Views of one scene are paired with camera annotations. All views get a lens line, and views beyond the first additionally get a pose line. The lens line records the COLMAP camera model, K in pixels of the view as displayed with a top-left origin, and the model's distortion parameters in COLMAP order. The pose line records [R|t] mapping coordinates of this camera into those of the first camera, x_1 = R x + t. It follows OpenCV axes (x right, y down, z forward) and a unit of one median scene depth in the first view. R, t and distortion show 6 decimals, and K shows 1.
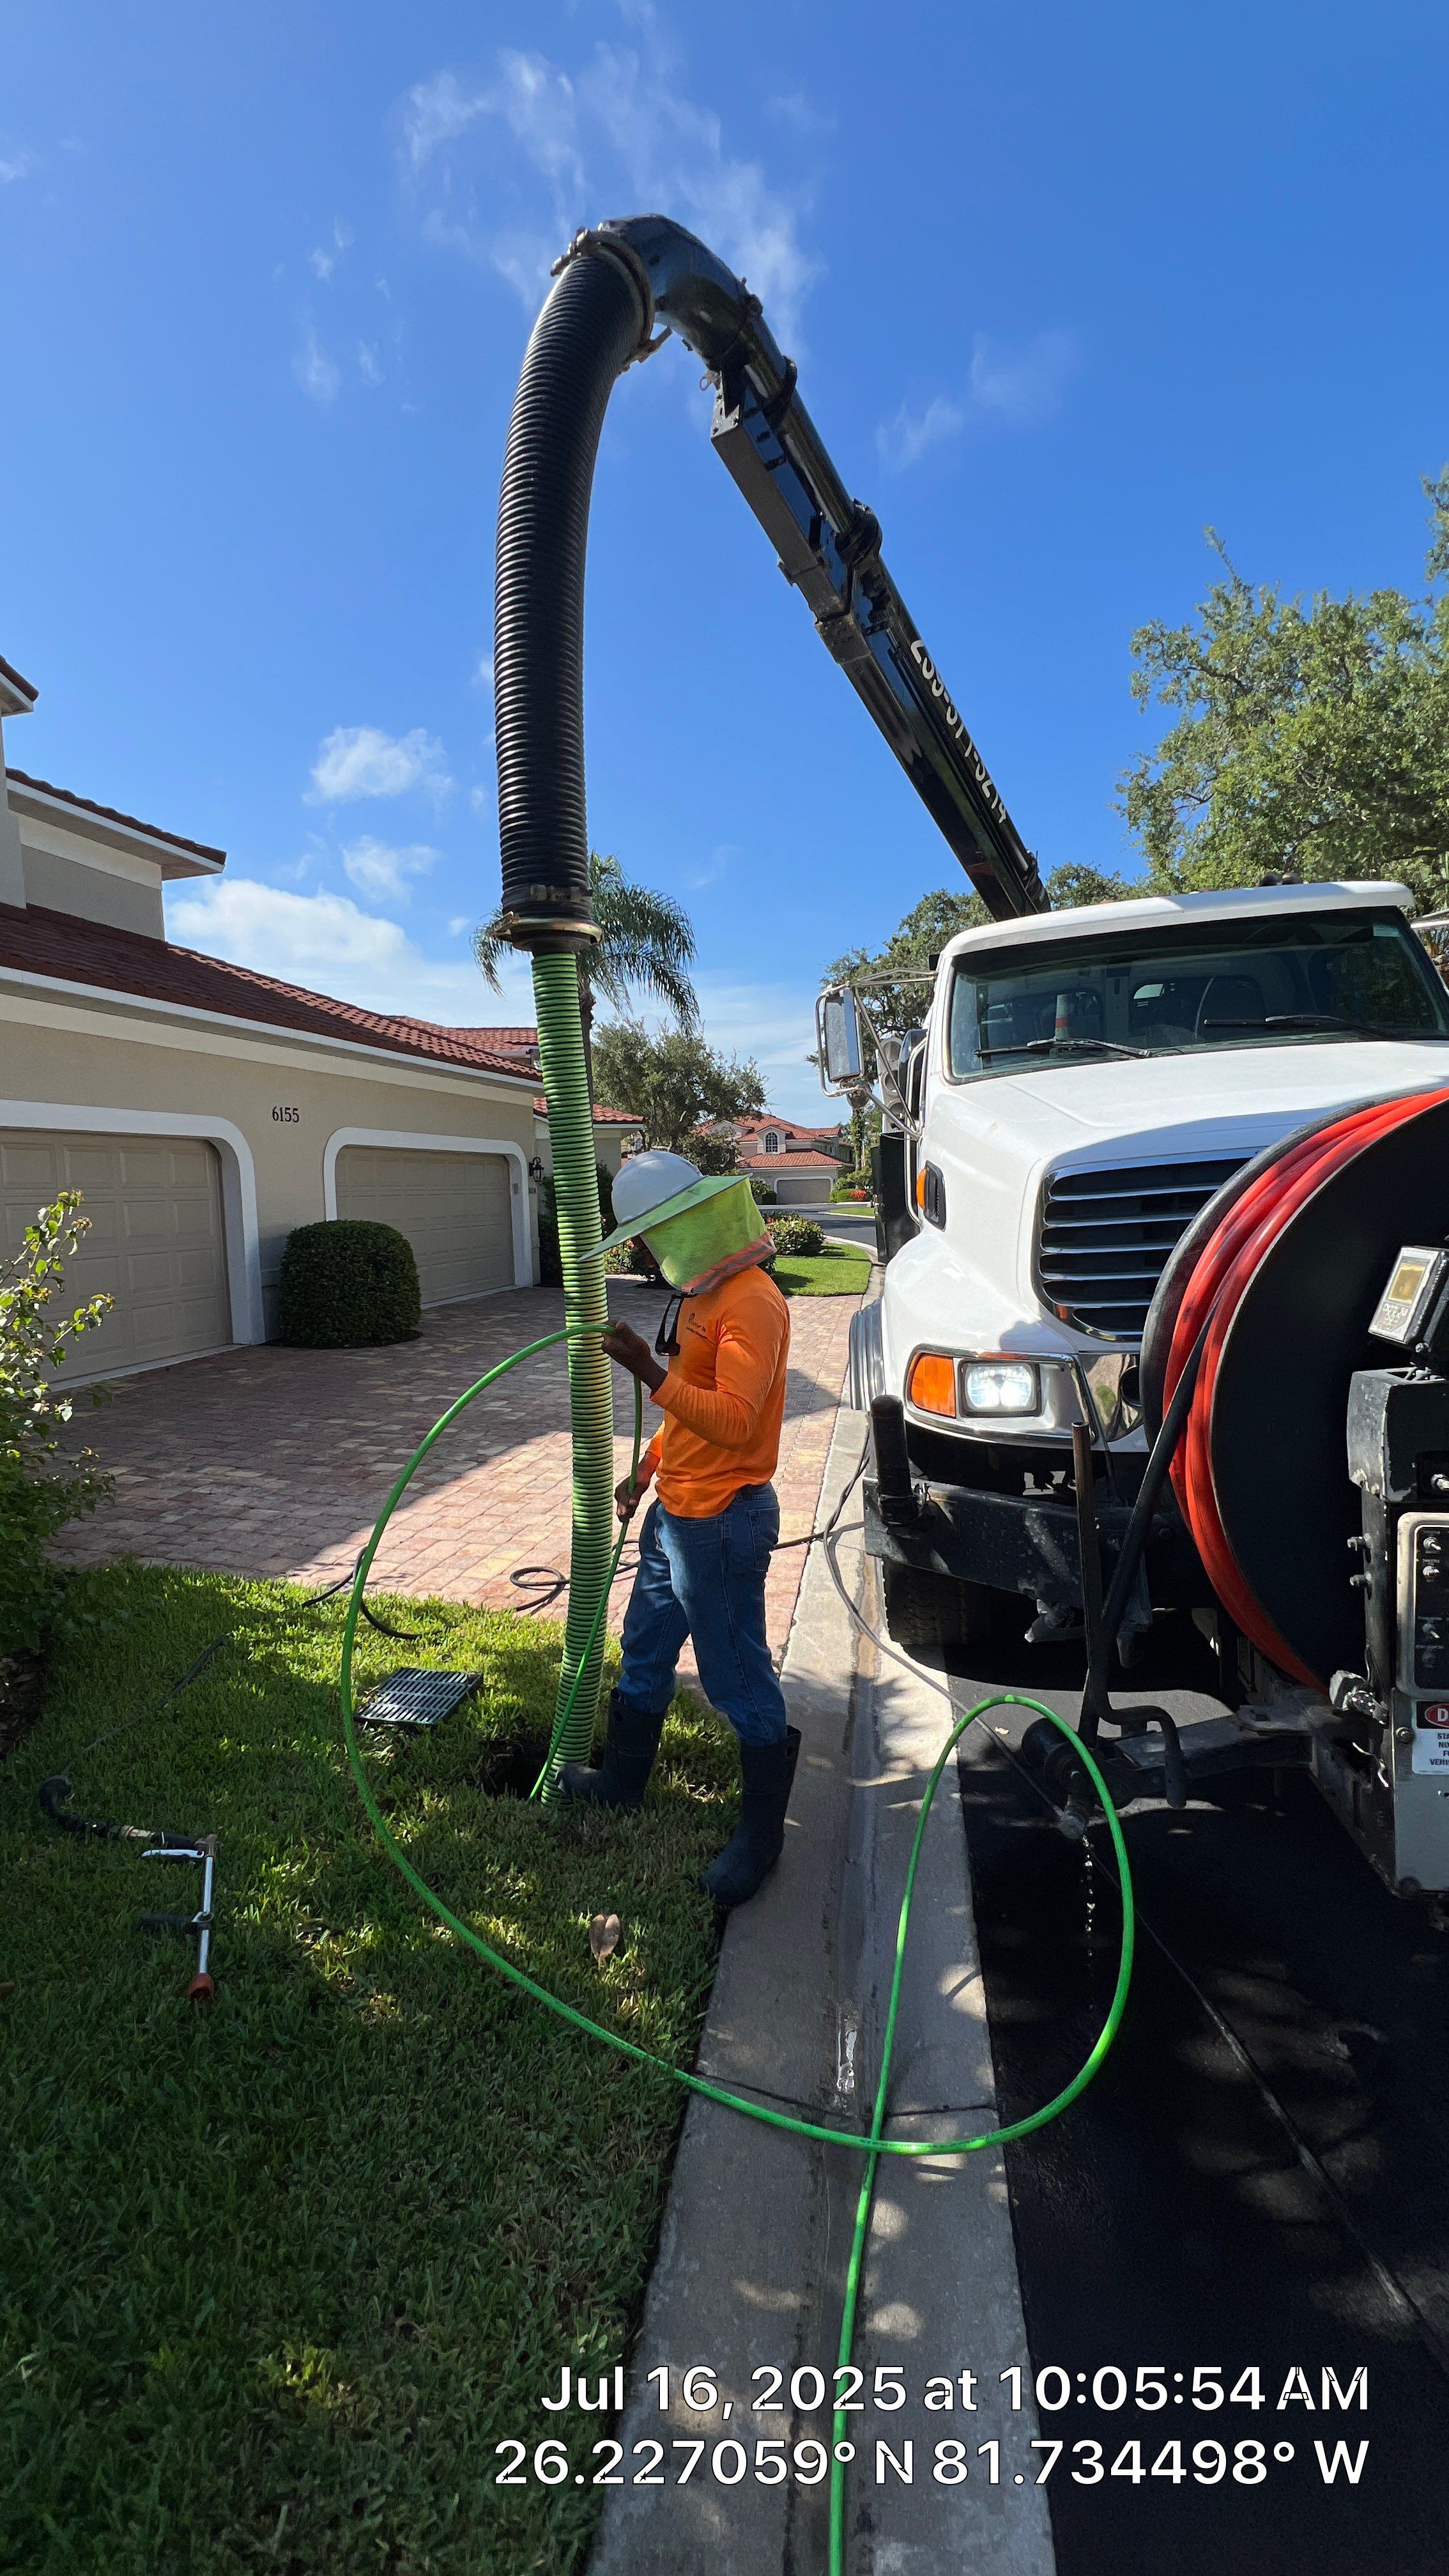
lens RADIAL K [[1009.0, 0, 716.7], [0, 1009.0, 1279.8], [0, 0, 1]] dist [0.003602, 0.000929]
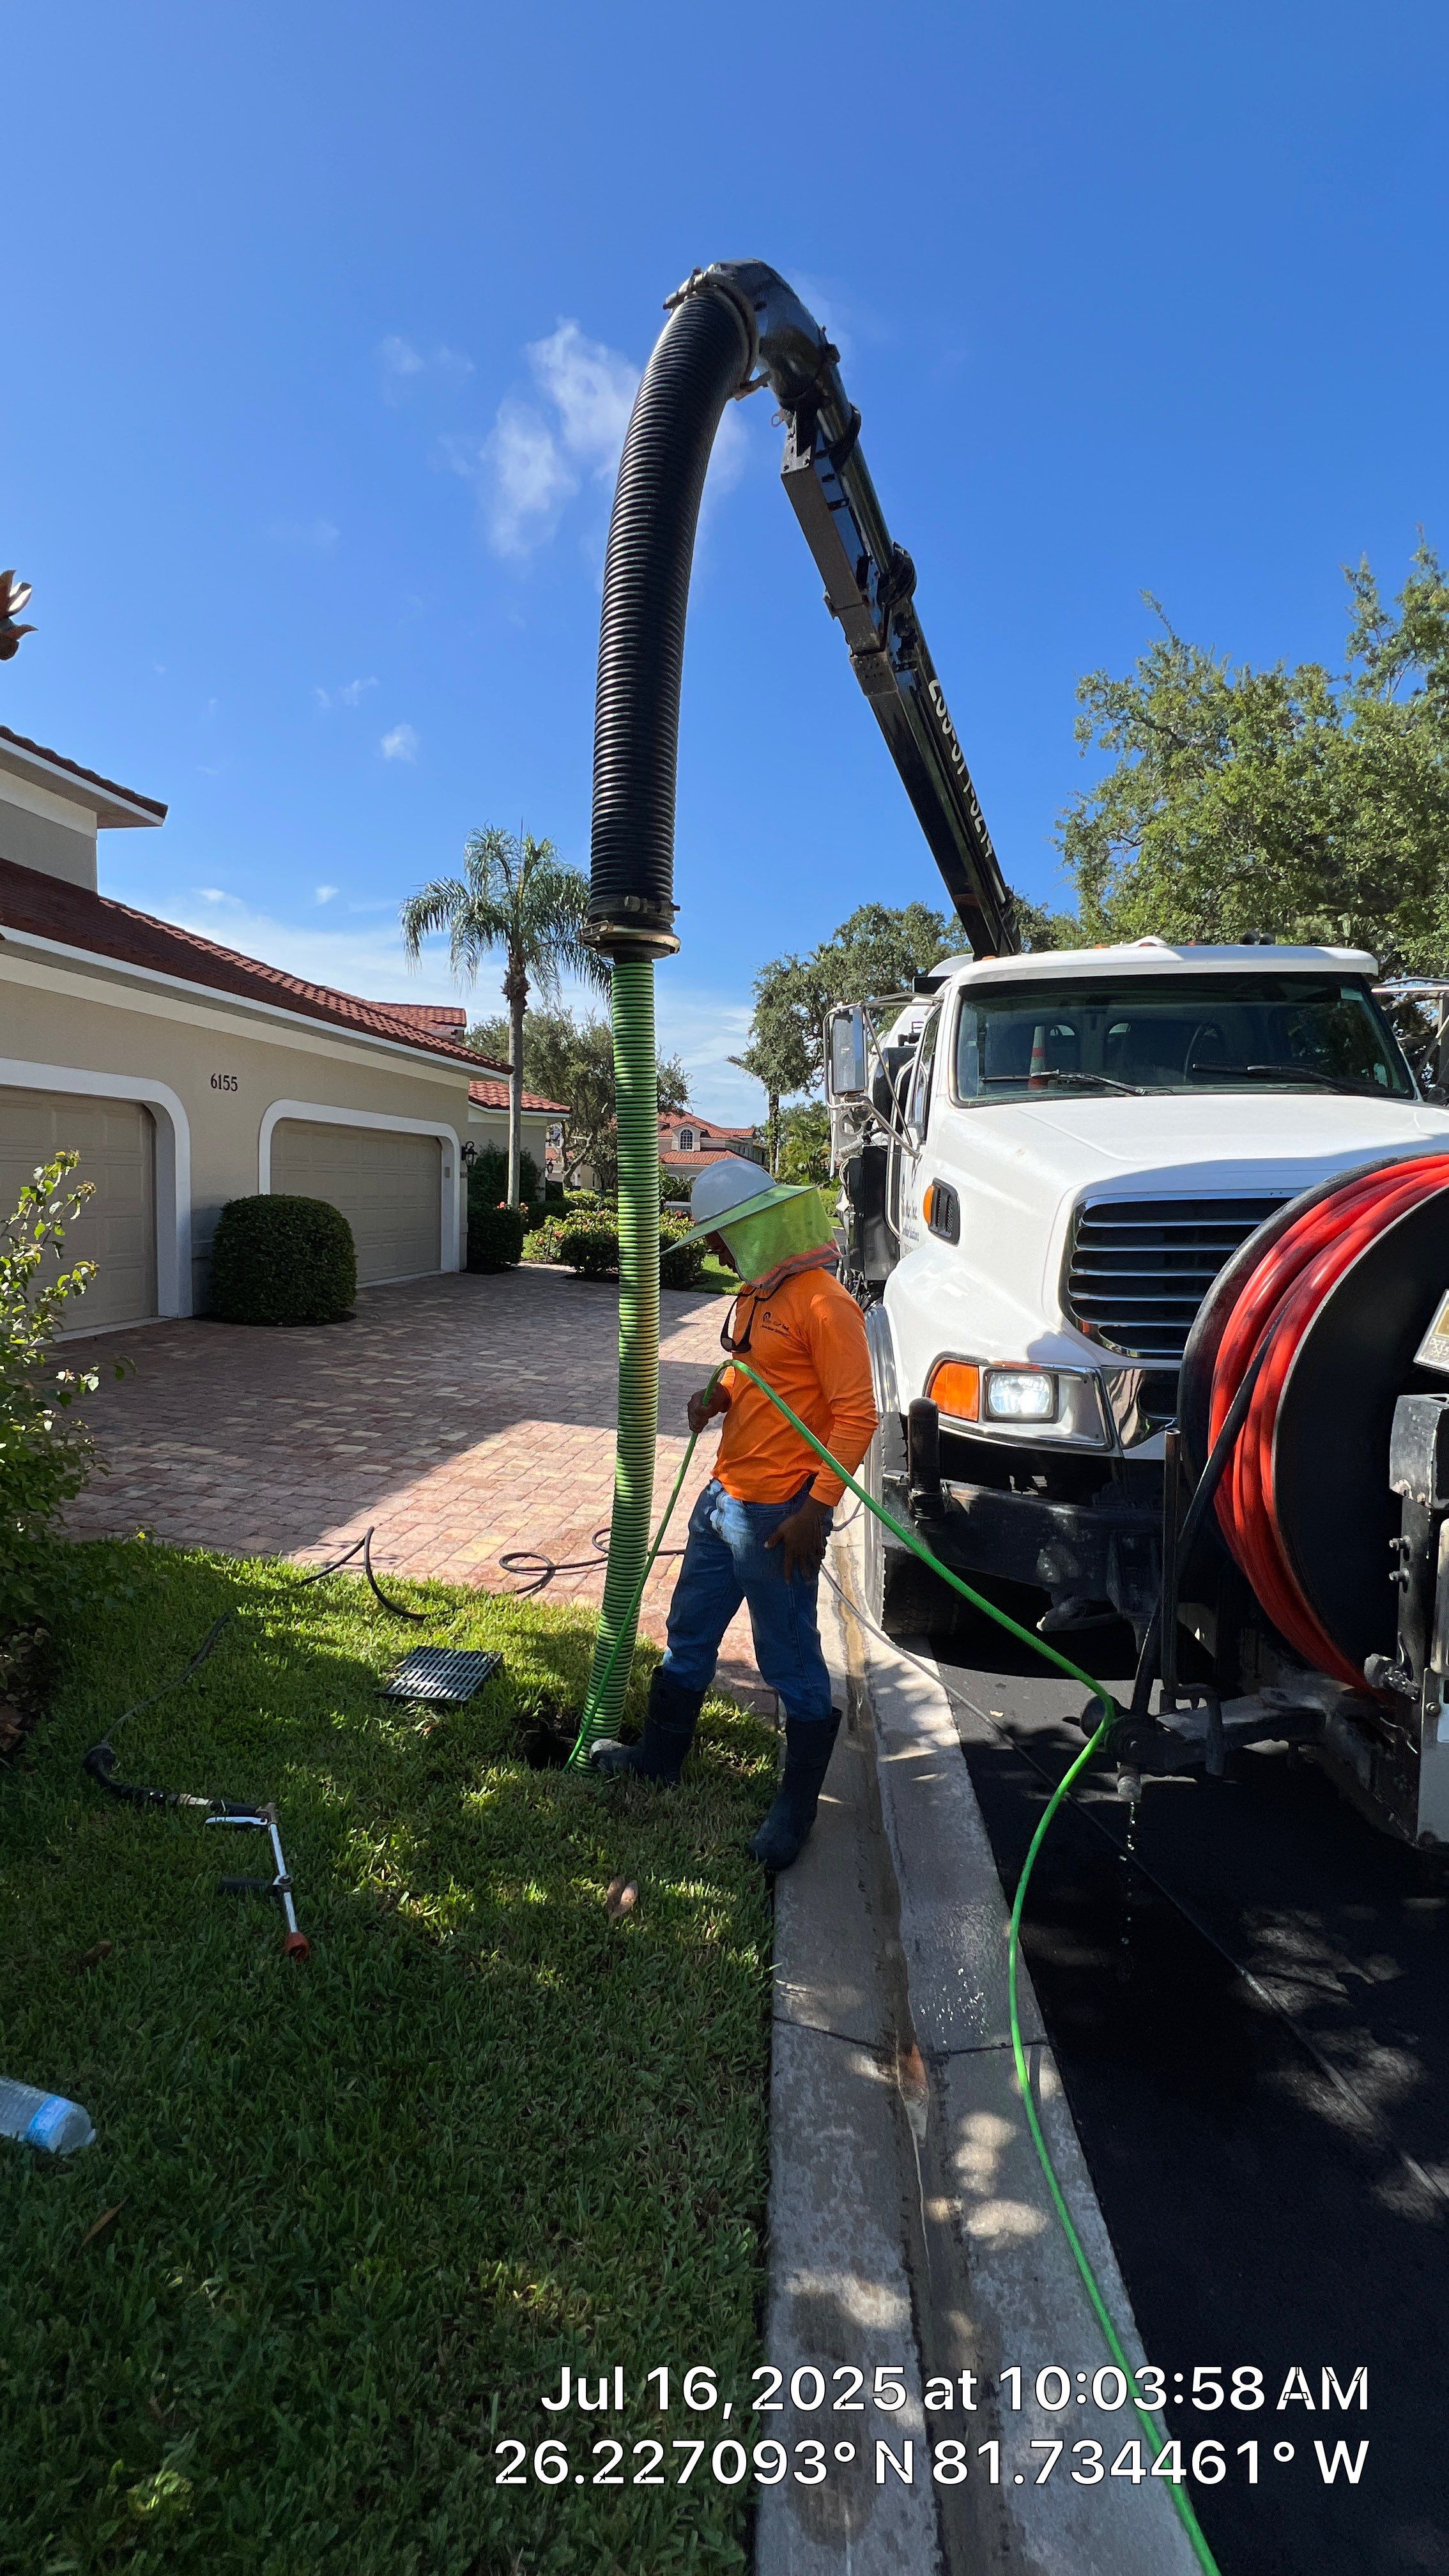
lens RADIAL K [[1009.0, 0, 715.5], [0, 1009.0, 1279.3], [0, 0, 1]] dist [0.003602, 0.000929]
pose [[0.994143, 0.051730, 0.094887, -0.152748], [-0.052048, 0.998644, 0.000874, -0.000884], [-0.094713, -0.005807, 0.995488, -0.043024]]
